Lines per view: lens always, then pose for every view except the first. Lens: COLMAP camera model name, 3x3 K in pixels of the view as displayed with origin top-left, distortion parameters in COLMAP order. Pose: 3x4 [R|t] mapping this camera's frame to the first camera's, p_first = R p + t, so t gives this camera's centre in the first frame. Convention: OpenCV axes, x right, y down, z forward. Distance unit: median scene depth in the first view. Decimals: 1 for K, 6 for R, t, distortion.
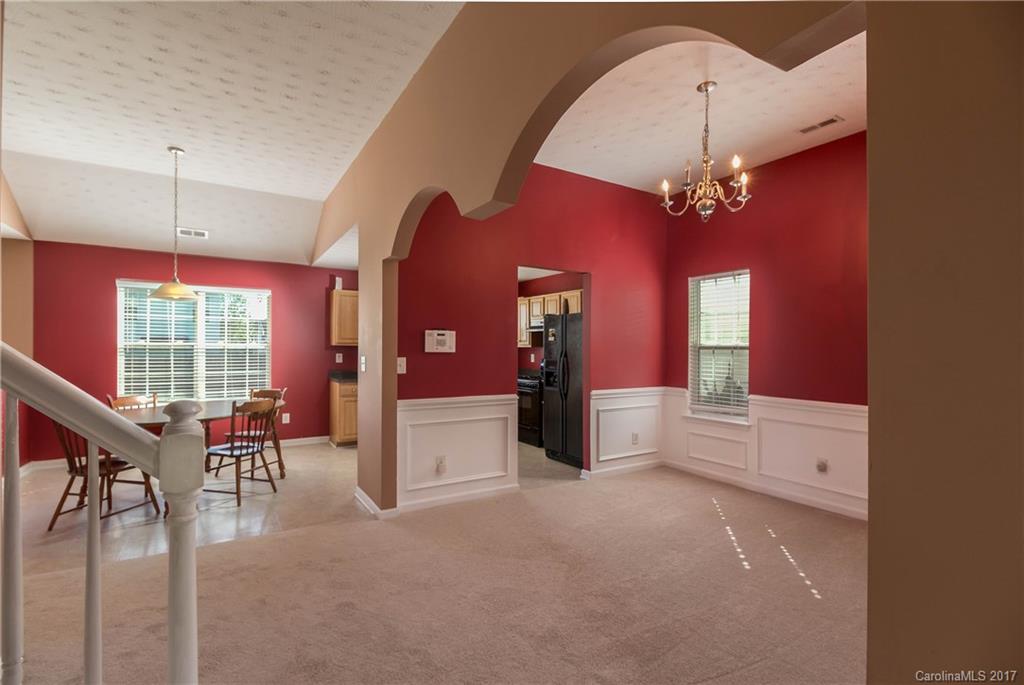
lens RADIAL K [[479.7, 0, 519.7], [0, 479.7, 345.3], [0, 0, 1]] dist [0.001488, 0.000368]
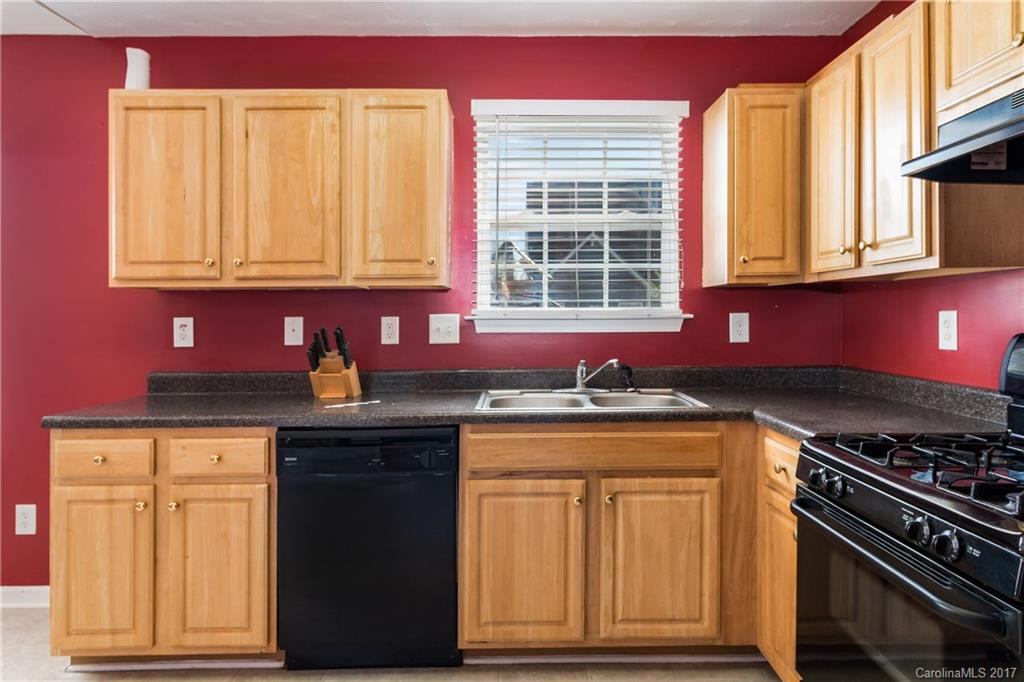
lens RADIAL K [[626.5, 0, 517.5], [0, 626.5, 320.2], [0, 0, 1]] dist [0.002844, -0.002581]
pose [[0.849074, -0.010843, -0.528163, 0.015978], [0.012118, 0.999926, -0.001048, 0.024980], [0.528135, -0.005510, 0.849143, 0.860597]]
